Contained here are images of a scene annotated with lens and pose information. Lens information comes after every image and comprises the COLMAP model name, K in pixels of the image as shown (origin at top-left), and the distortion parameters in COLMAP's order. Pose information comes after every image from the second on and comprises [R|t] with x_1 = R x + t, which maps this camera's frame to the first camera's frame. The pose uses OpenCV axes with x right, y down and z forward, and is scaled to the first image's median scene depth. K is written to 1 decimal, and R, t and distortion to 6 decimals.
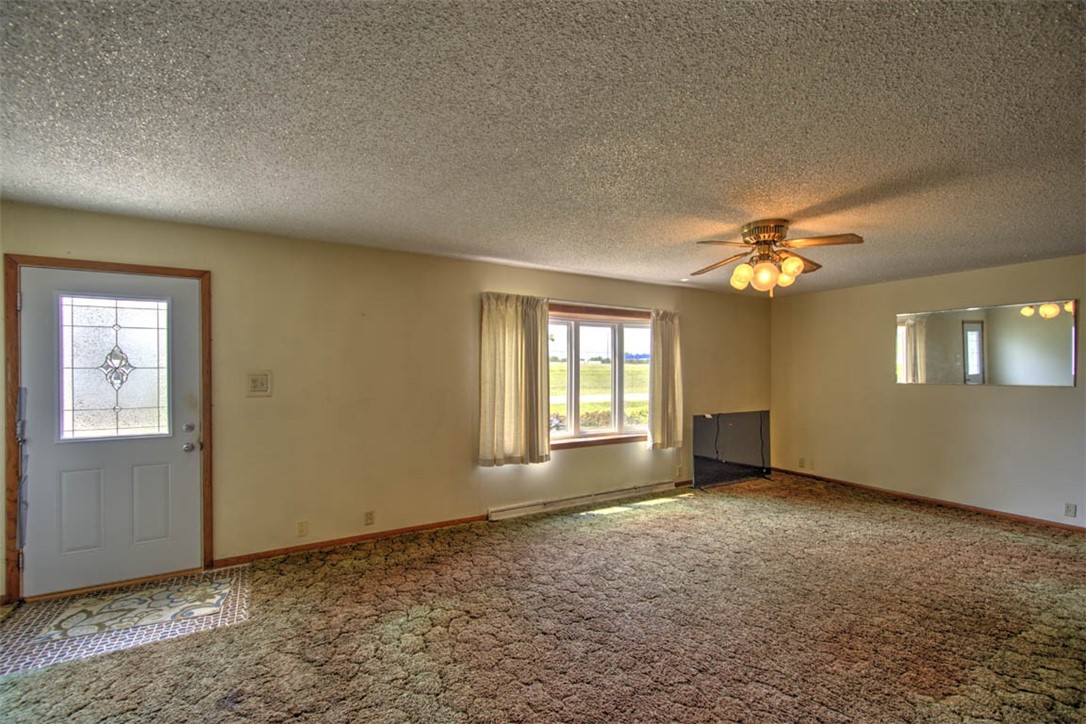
lens RADIAL K [[464.6, 0, 542.6], [0, 464.6, 370.1], [0, 0, 1]] dist [-0.002742, -0.002209]
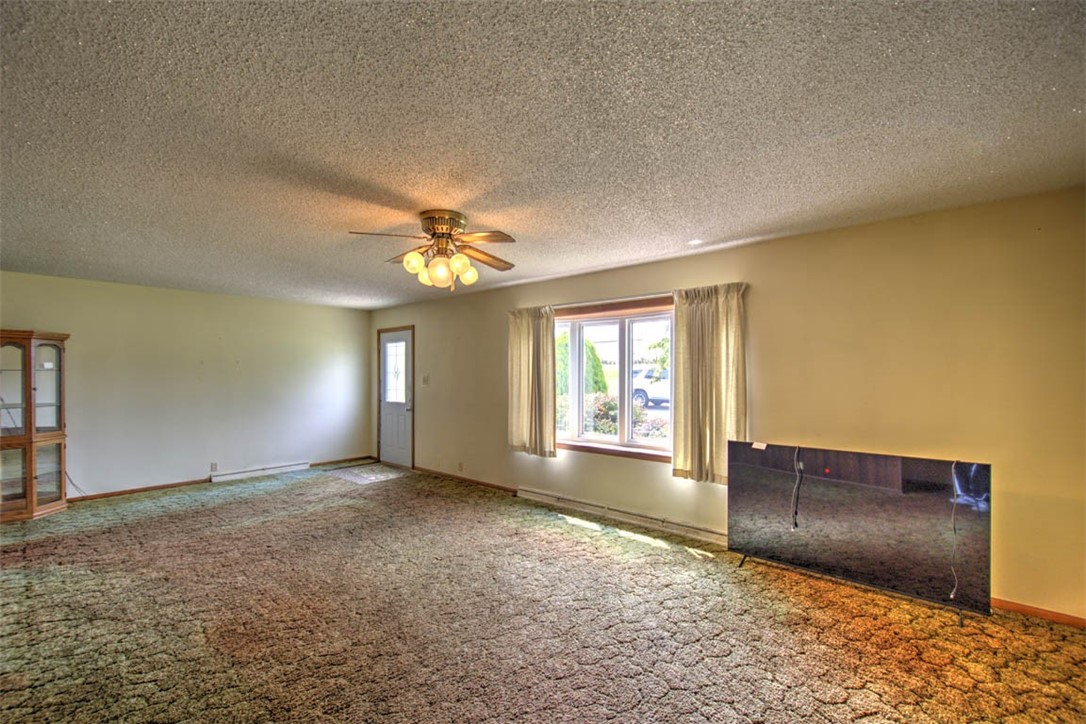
lens RADIAL K [[464.6, 0, 539.2], [0, 464.6, 371.6], [0, 0, 1]] dist [-0.002742, -0.002209]
pose [[0.311611, -0.004705, -0.950198, 1.006934], [0.004753, 0.999983, -0.003393, 0.001412], [0.950198, -0.003459, 0.311628, 0.630620]]
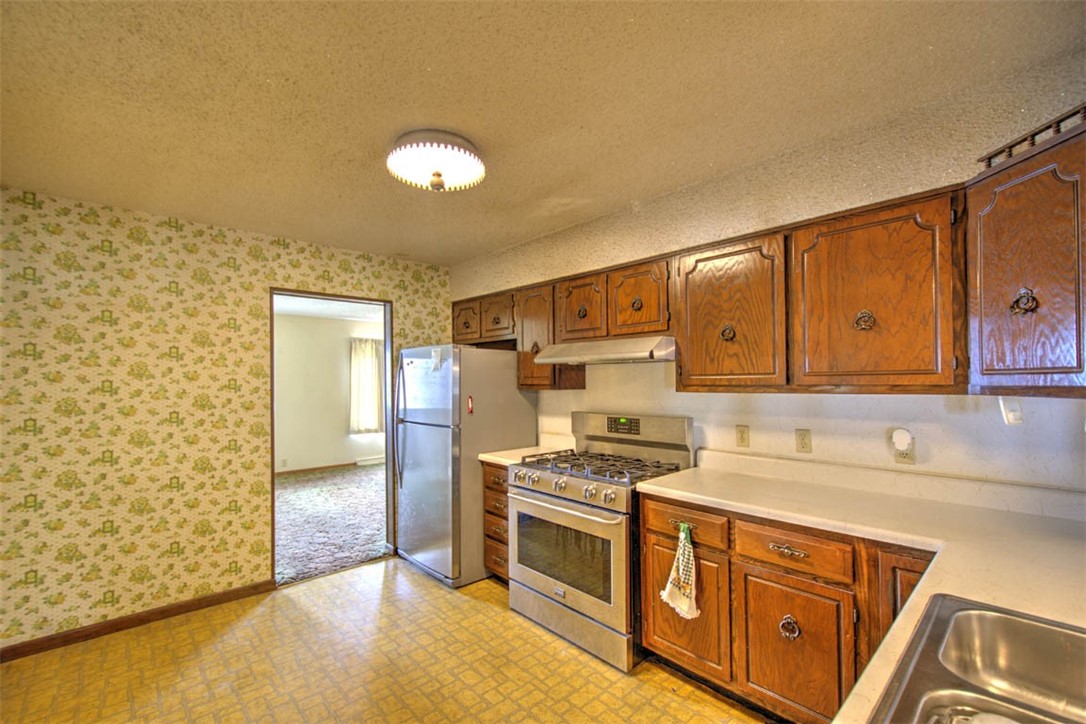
lens RADIAL K [[464.6, 0, 539.9], [0, 464.6, 381.1], [0, 0, 1]] dist [-0.002742, -0.002209]
pose [[0.979752, -0.006768, 0.200099, 0.203318], [0.005995, 0.999972, 0.004472, -0.002797], [-0.200124, -0.003182, 0.979765, -0.818659]]
